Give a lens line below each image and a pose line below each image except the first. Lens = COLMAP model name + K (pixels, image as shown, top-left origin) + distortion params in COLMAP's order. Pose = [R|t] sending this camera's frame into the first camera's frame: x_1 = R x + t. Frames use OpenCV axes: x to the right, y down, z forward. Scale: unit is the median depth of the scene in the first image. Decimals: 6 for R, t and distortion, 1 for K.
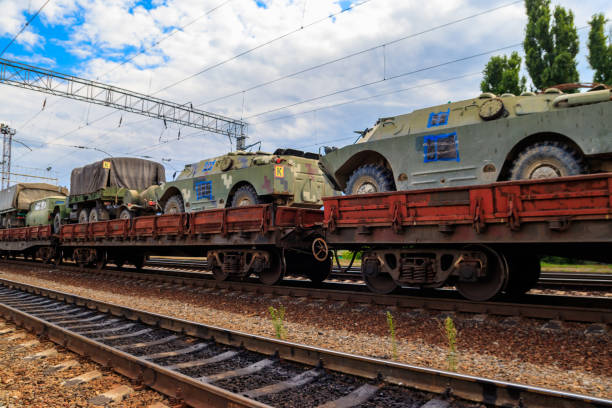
lens RADIAL K [[480.8, 0, 307.1], [0, 480.8, 203.6], [0, 0, 1]] dist [-0.165863, 0.108189]
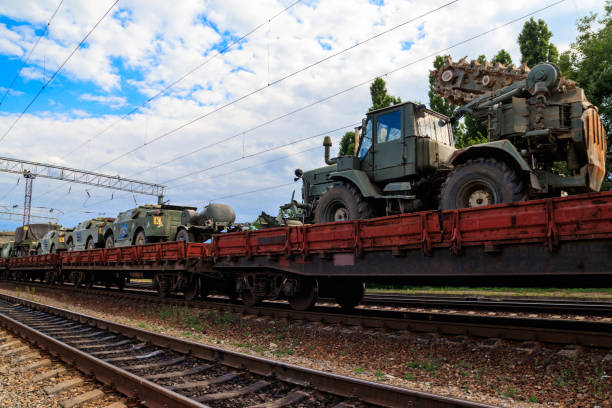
lens RADIAL K [[460.0, 0, 304.2], [0, 460.0, 205.5], [0, 0, 1]] dist [-0.151663, 0.092389]
pose [[0.998721, -0.006453, -0.050149, 0.401570], [0.003600, 0.998381, -0.056773, -0.033272], [0.050434, 0.056520, 0.997127, -0.377092]]
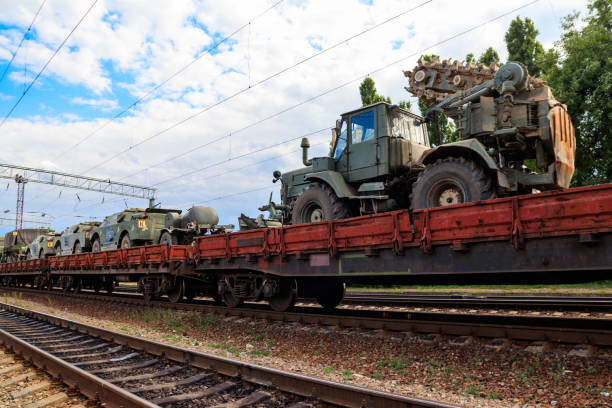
lens RADIAL K [[460.0, 0, 304.2], [0, 460.0, 205.5], [0, 0, 1]] dist [-0.151663, 0.092389]
pose [[0.999010, -0.022332, -0.038488, 0.412310], [0.020099, 0.998146, -0.057457, -0.033564], [0.039699, 0.056627, 0.997606, -0.378440]]
